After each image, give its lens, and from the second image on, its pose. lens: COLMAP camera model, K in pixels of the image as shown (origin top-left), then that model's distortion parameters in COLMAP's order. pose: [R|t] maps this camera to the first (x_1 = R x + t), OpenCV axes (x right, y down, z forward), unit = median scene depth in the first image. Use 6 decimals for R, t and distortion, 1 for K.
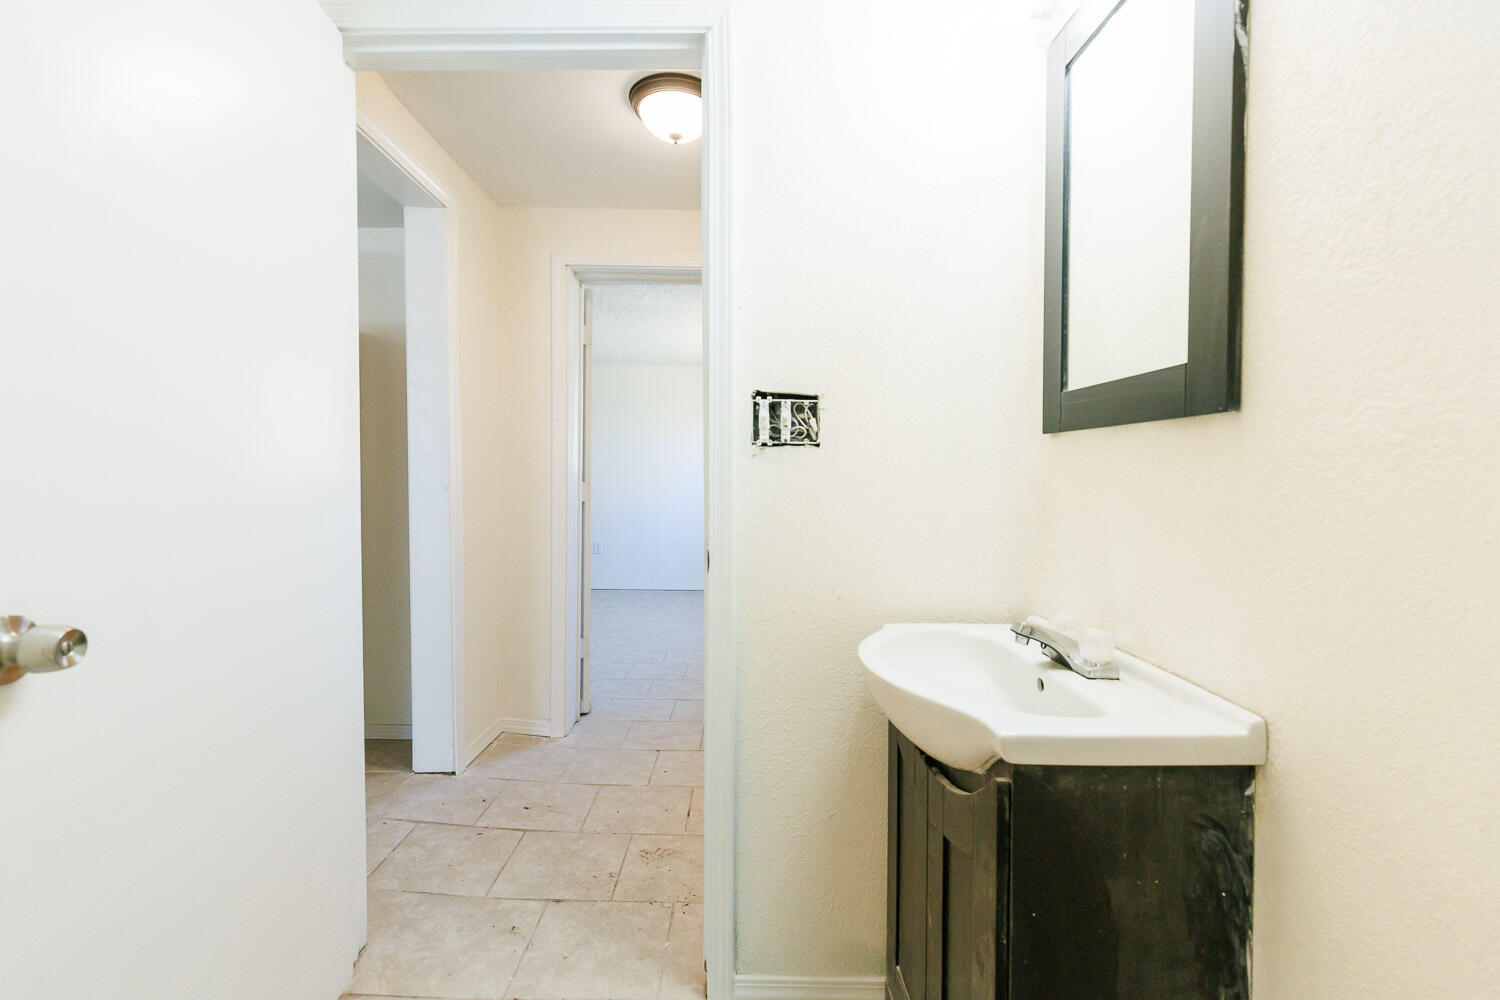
lens RADIAL K [[664.4, 0, 748.1], [0, 664.4, 494.8], [0, 0, 1]] dist [0.008185, -0.000463]
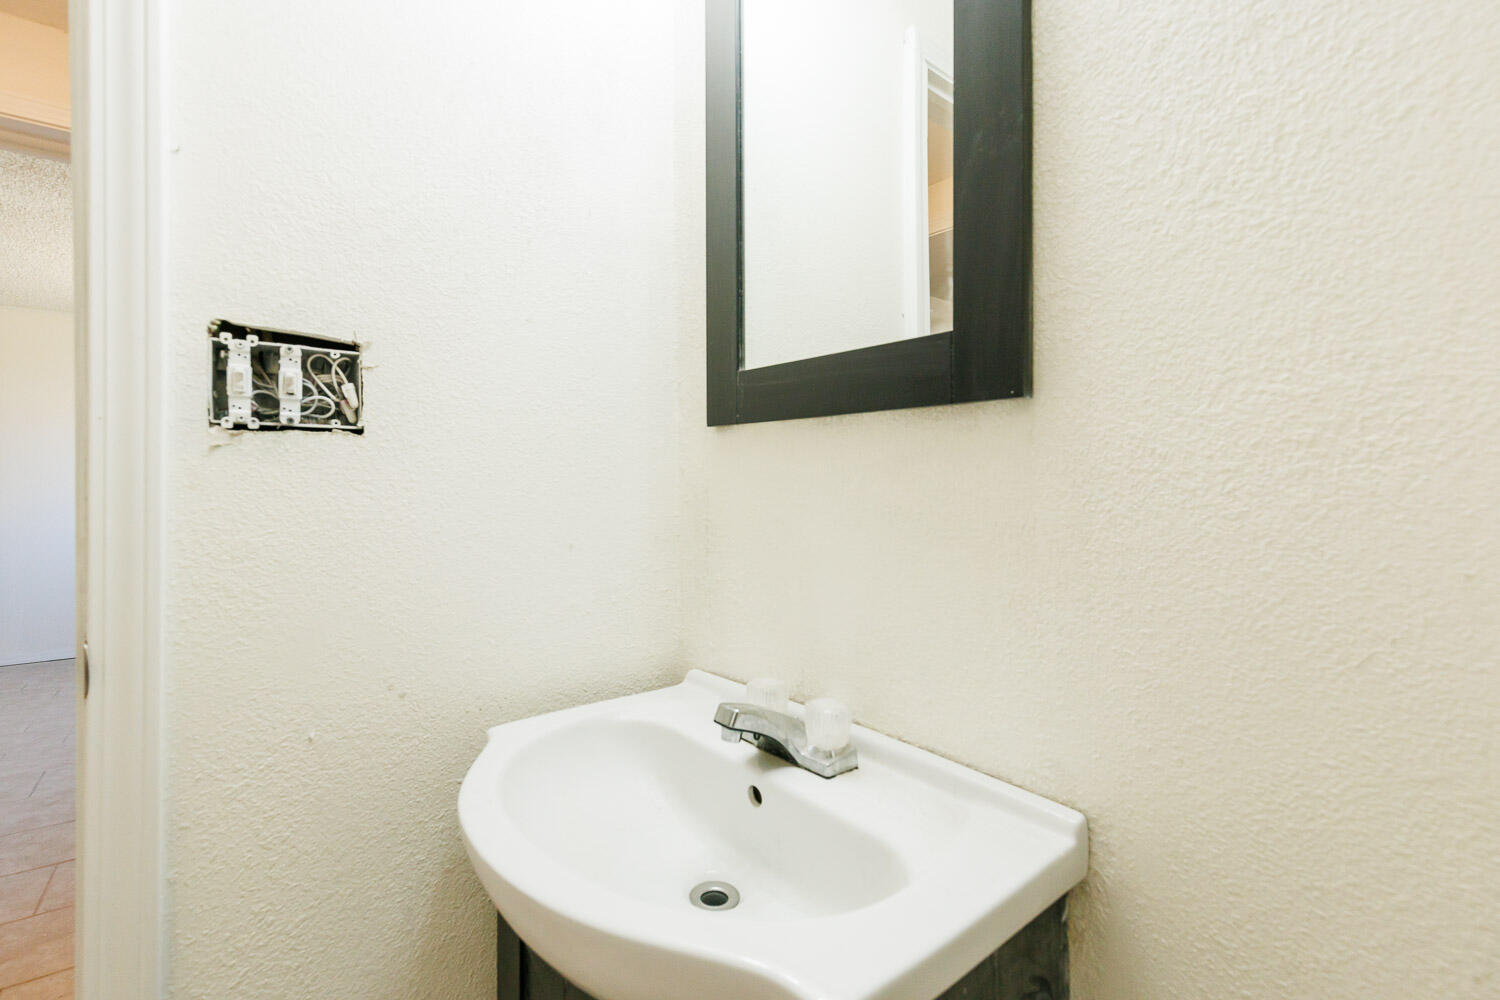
lens RADIAL K [[667.2, 0, 743.9], [0, 667.2, 471.9], [0, 0, 1]] dist [0.003743, -0.000055]
pose [[0.788057, -0.000353, 0.615602, 0.015904], [0.023842, 0.999267, -0.029949, -0.019099], [-0.615141, 0.038278, 0.787488, 0.430082]]
